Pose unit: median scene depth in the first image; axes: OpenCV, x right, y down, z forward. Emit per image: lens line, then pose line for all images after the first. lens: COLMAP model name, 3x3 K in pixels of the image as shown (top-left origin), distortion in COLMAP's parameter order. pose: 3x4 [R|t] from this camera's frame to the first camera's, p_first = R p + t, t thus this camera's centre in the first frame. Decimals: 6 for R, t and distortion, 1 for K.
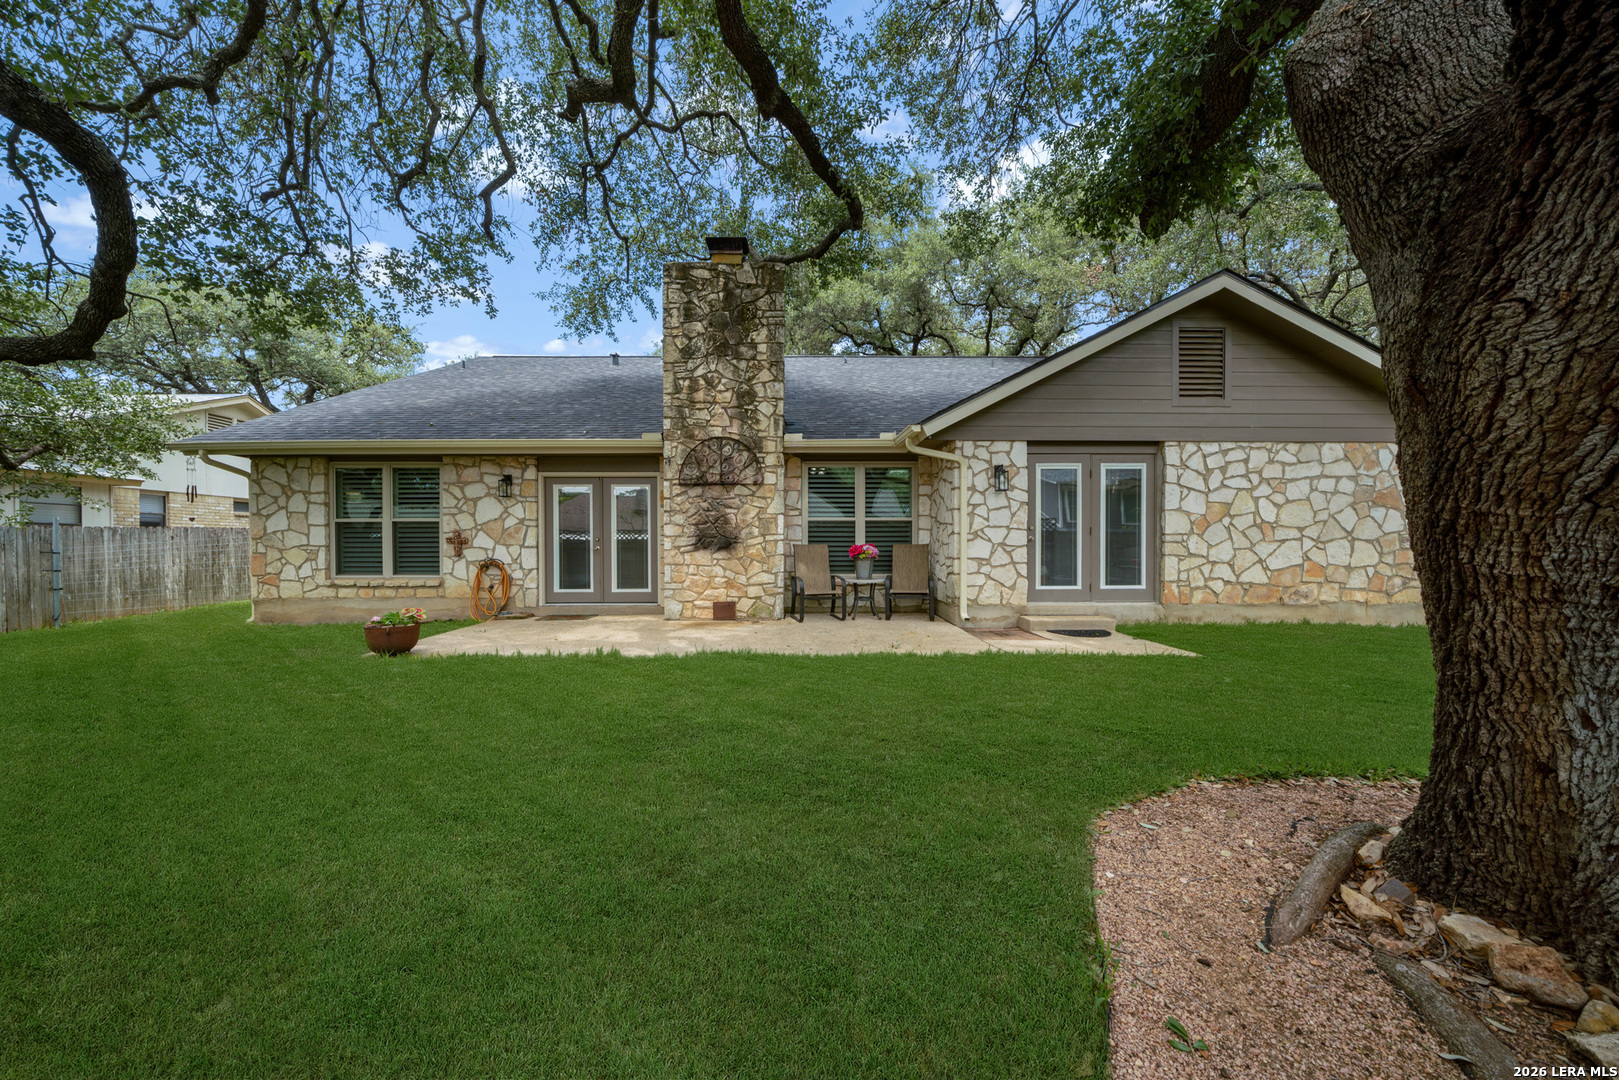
lens RADIAL K [[538.6, 0, 811.5], [0, 538.6, 555.1], [0, 0, 1]] dist [-0.008792, -0.000087]
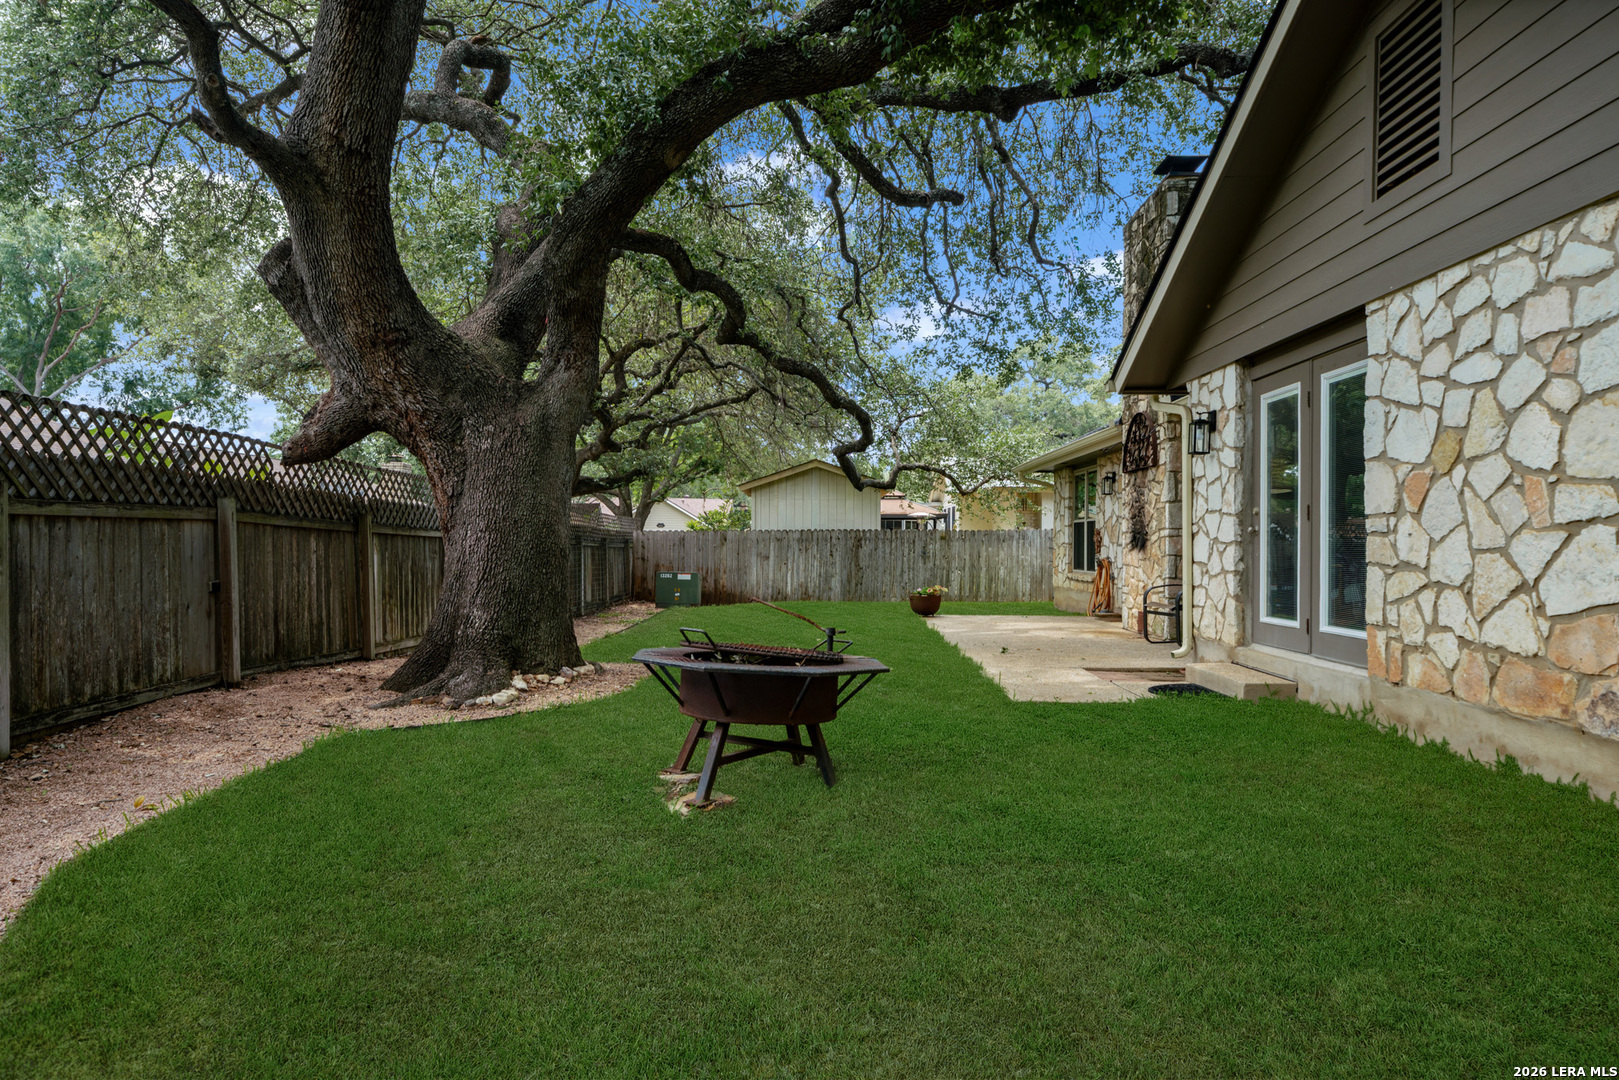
lens RADIAL K [[1004.1, 0, 801.8], [0, 1004.1, 526.3], [0, 0, 1]] dist [-0.002193, -0.000066]
pose [[-0.036685, -0.016859, -0.999185, 1.407669], [-0.031571, 0.999378, -0.015703, -0.002664], [0.998828, 0.030969, -0.037195, 0.539174]]
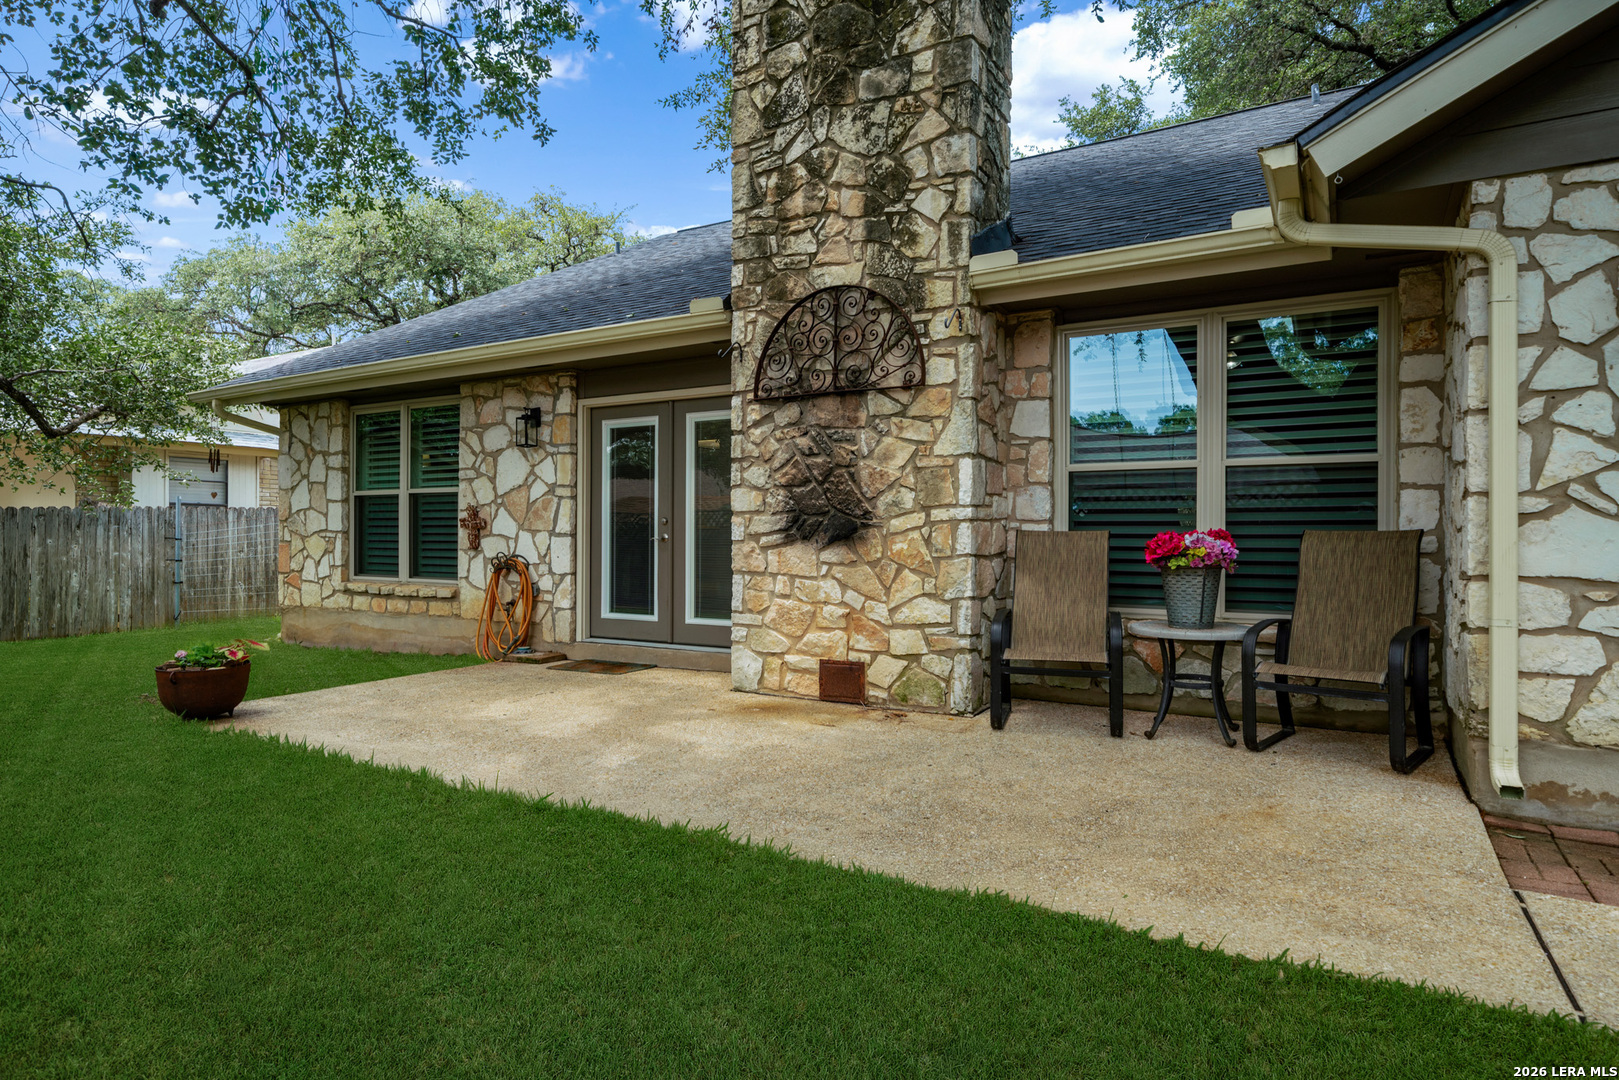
lens RADIAL K [[919.1, 0, 802.5], [0, 919.1, 533.9], [0, 0, 1]] dist [0.003342, 0.000768]
pose [[0.850022, 0.003338, -0.526737, 0.206871], [-0.012497, 0.999826, -0.013832, -0.005879], [0.526599, 0.018340, 0.849916, 0.348262]]
